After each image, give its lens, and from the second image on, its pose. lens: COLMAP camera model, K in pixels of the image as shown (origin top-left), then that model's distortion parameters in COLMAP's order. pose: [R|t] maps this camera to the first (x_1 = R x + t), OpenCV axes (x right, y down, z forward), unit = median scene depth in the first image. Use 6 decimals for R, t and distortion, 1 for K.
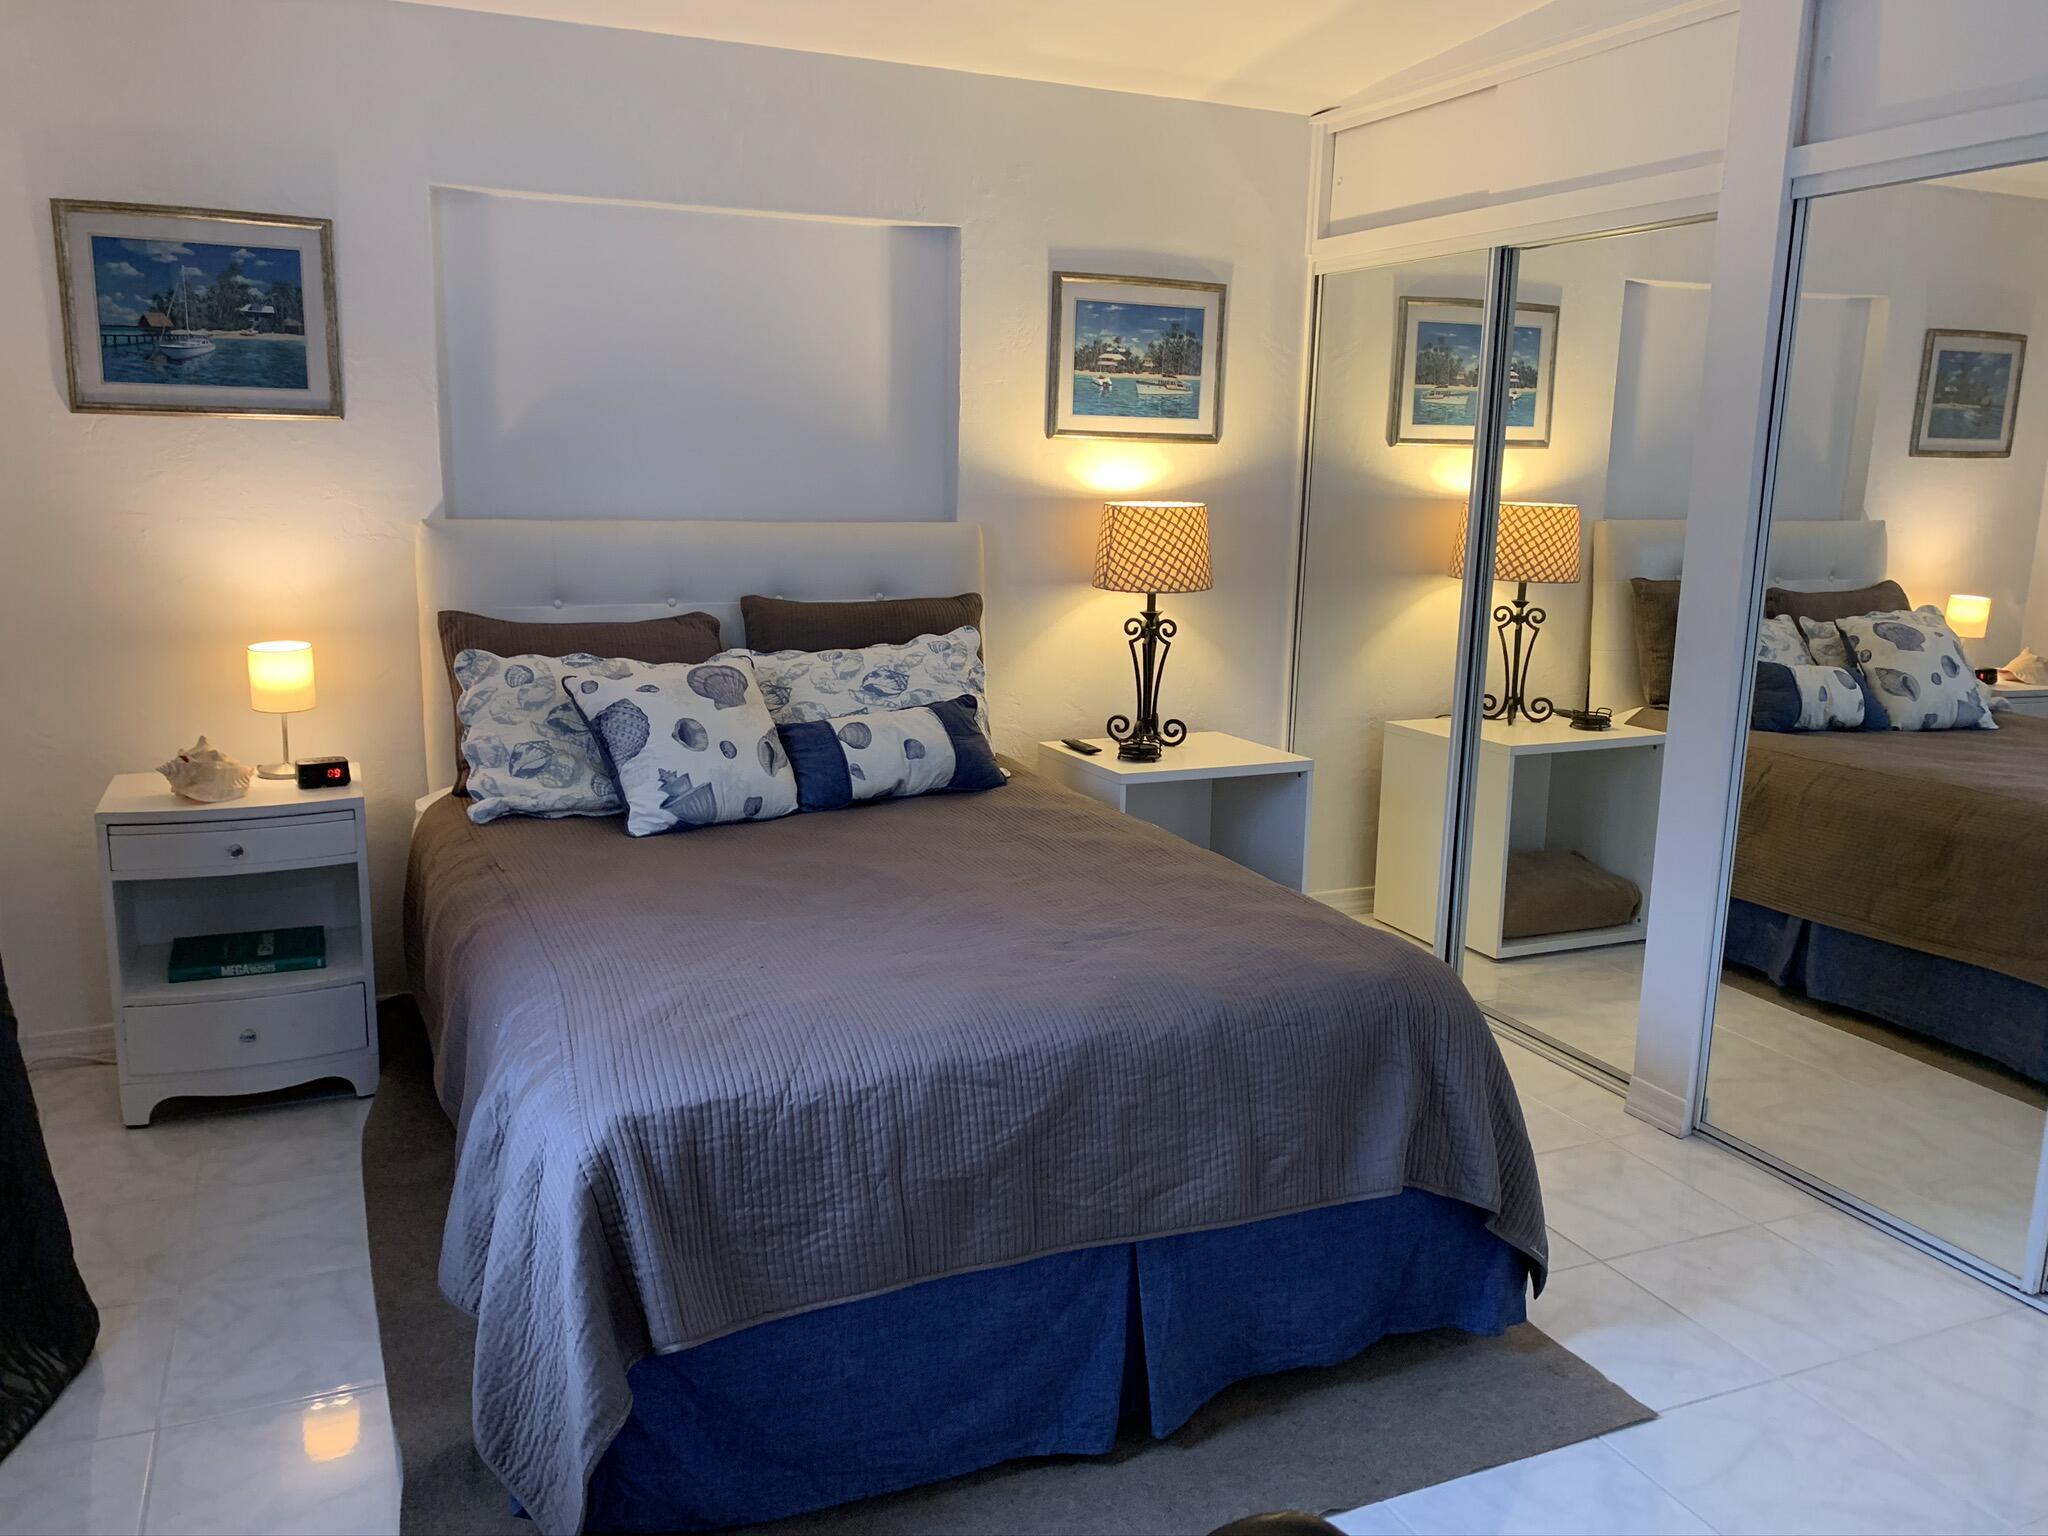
lens RADIAL K [[1598.5, 0, 1024.0], [0, 1598.5, 768.0], [0, 0, 1]] dist [0.094046, -0.216406]
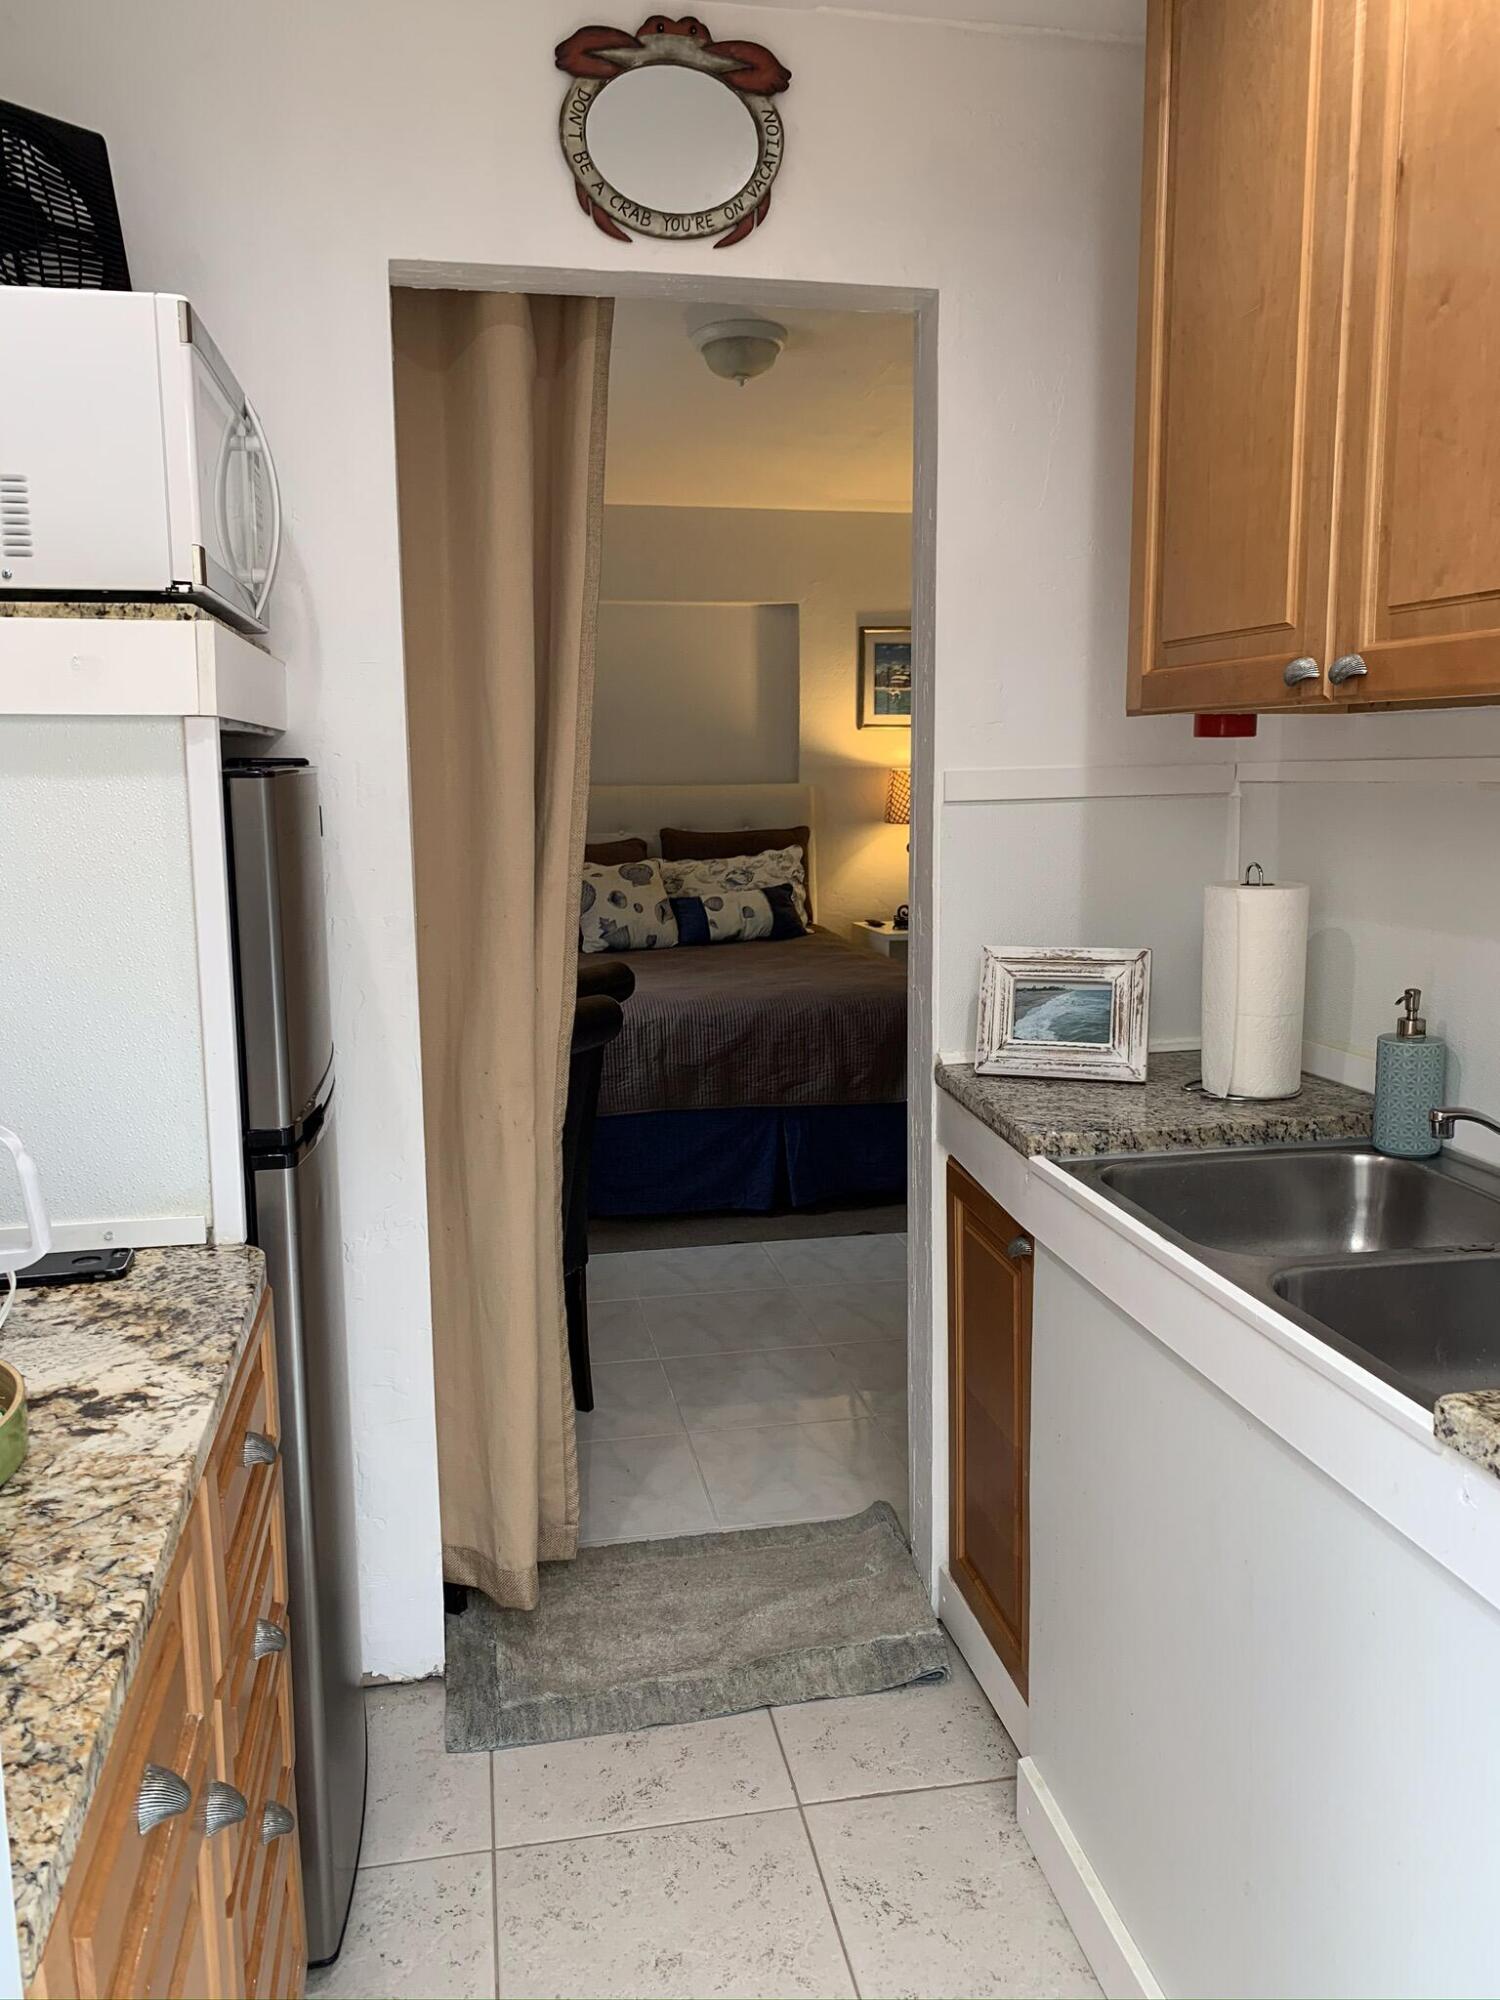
lens RADIAL K [[1561.1, 0, 742.8], [0, 1561.1, 983.8], [0, 0, 1]] dist [0.094046, -0.216406]
pose [[0.976731, 0.005279, -0.214402, 0.274868], [-0.014964, 0.998938, -0.043575, 0.133095], [0.213944, 0.045770, 0.975773, -0.608303]]
